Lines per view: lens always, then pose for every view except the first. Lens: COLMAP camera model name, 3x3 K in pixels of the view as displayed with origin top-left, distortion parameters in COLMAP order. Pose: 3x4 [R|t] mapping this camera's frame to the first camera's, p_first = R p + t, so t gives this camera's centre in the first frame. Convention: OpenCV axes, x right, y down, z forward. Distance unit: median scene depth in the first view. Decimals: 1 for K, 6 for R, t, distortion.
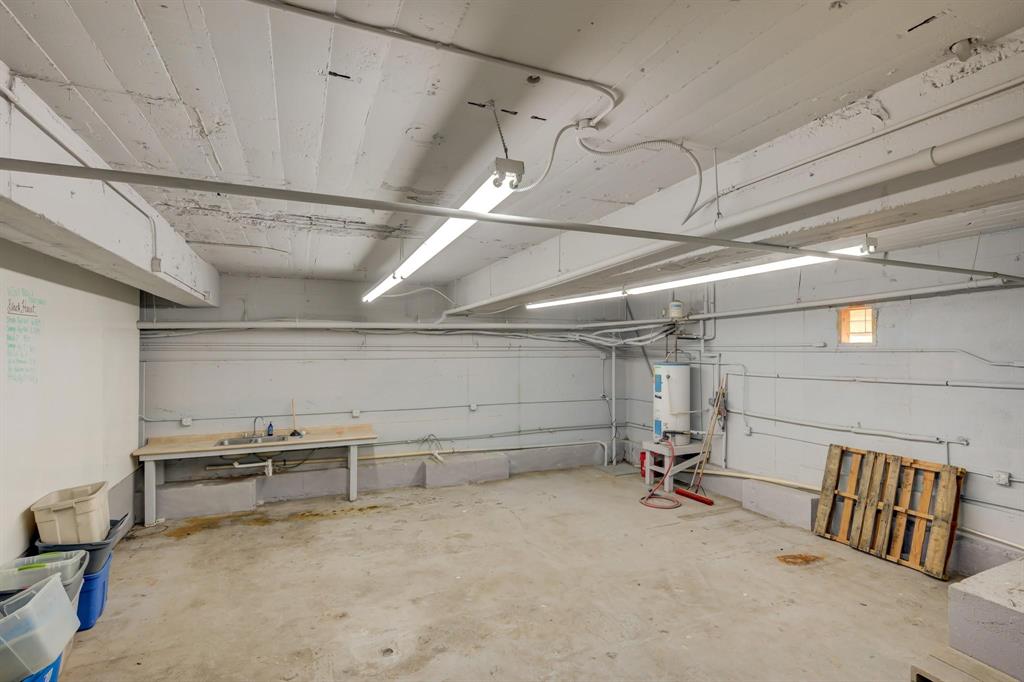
lens RADIAL K [[479.0, 0, 517.4], [0, 479.0, 345.6], [0, 0, 1]] dist [-0.022058, 0.000612]
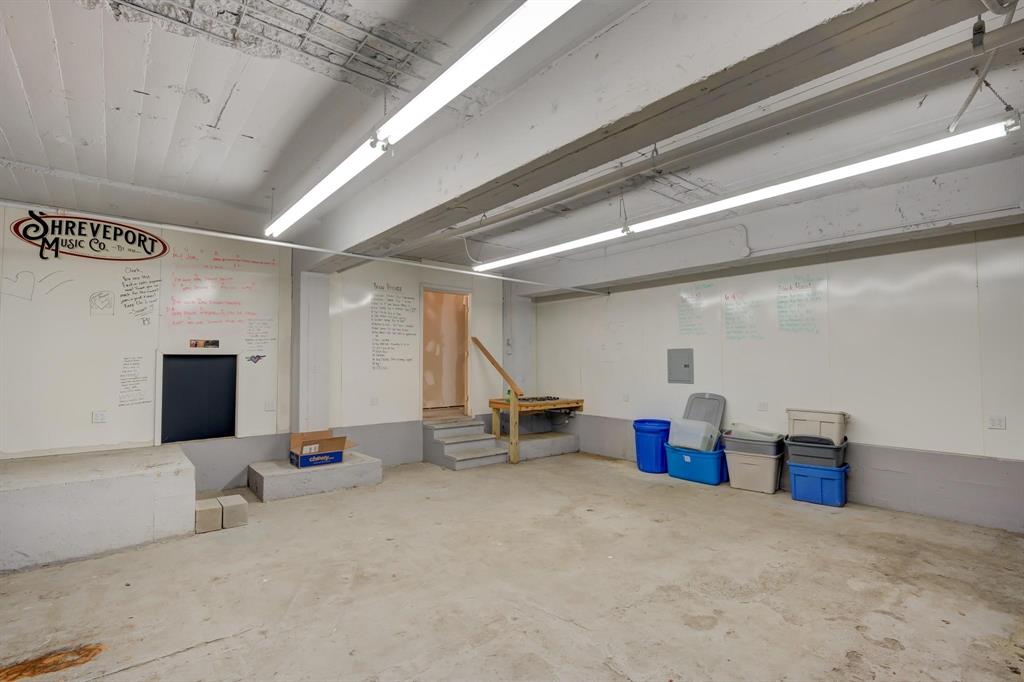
lens RADIAL K [[479.0, 0, 513.4], [0, 479.0, 342.4], [0, 0, 1]] dist [-0.022058, 0.000612]
pose [[-0.959897, -0.008946, -0.280211, 0.294004], [0.005983, 0.998609, -0.052378, 0.157713], [0.280289, -0.051954, -0.958509, 1.864058]]
